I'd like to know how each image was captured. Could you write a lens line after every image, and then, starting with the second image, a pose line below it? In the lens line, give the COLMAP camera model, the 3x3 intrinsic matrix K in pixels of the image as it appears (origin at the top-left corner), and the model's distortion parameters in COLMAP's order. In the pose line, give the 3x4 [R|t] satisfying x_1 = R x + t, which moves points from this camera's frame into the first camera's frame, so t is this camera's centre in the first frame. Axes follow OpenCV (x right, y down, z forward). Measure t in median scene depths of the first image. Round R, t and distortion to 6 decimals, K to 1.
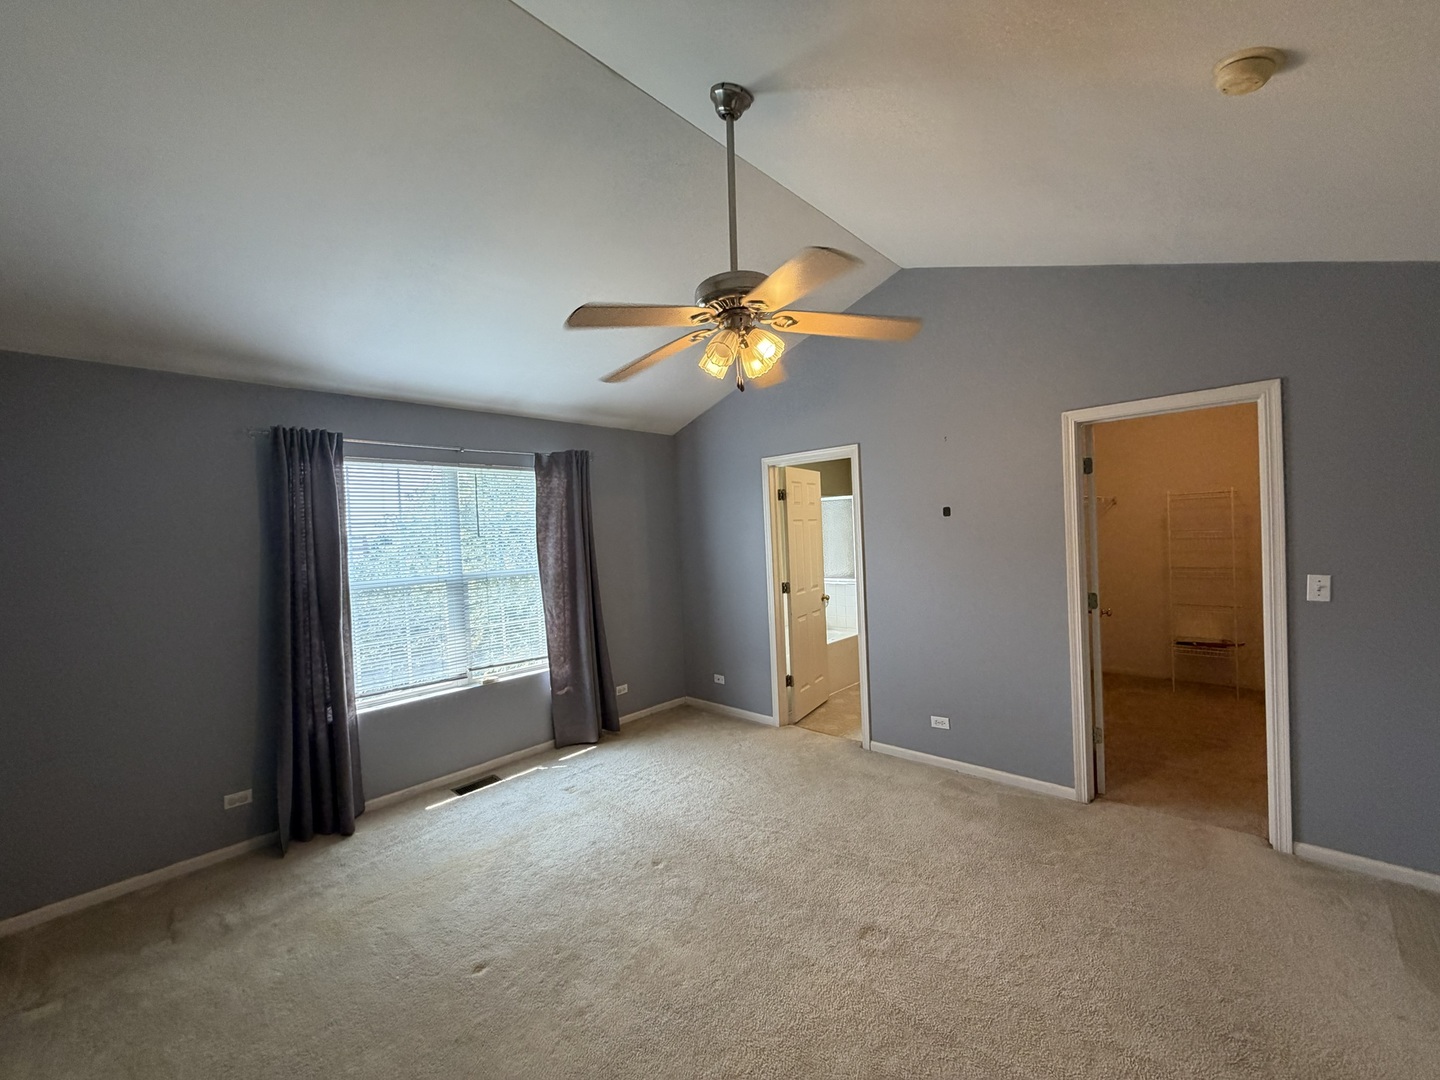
lens RADIAL K [[572.9, 0, 717.3], [0, 572.9, 538.3], [0, 0, 1]] dist [0.000085, 0.000331]
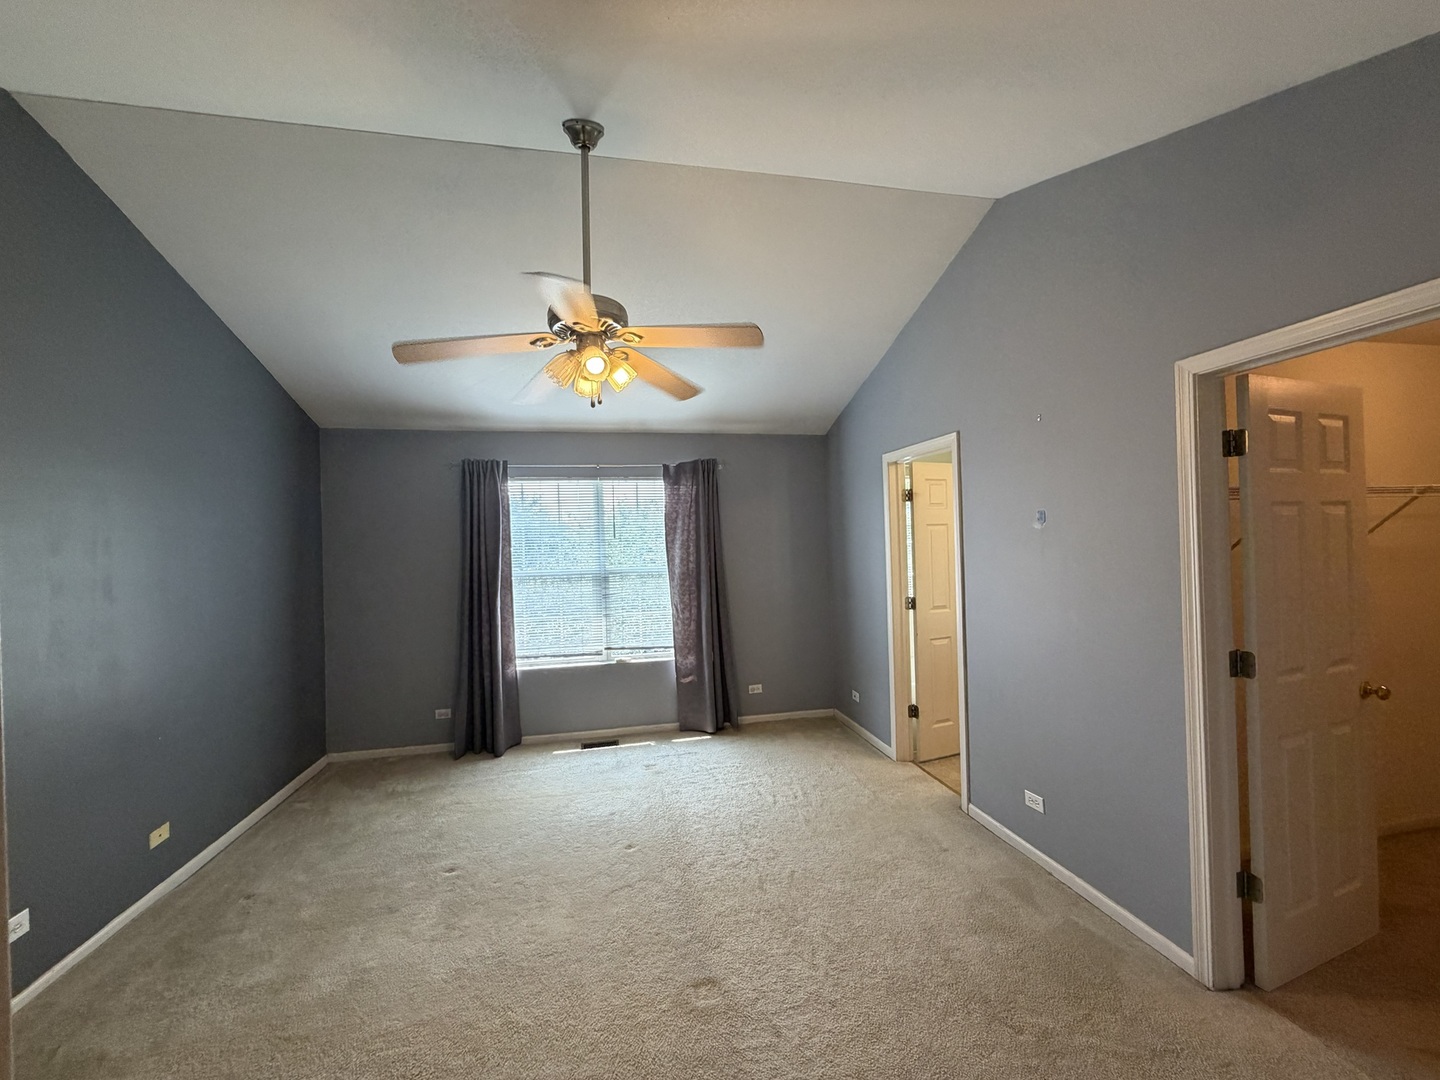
lens RADIAL K [[572.9, 0, 717.3], [0, 572.9, 538.3], [0, 0, 1]] dist [0.000085, 0.000331]
pose [[0.818848, 0.018416, -0.573715, 0.433566], [-0.015798, 0.999830, 0.009546, -0.016865], [0.573793, 0.001247, 0.819000, 0.145300]]
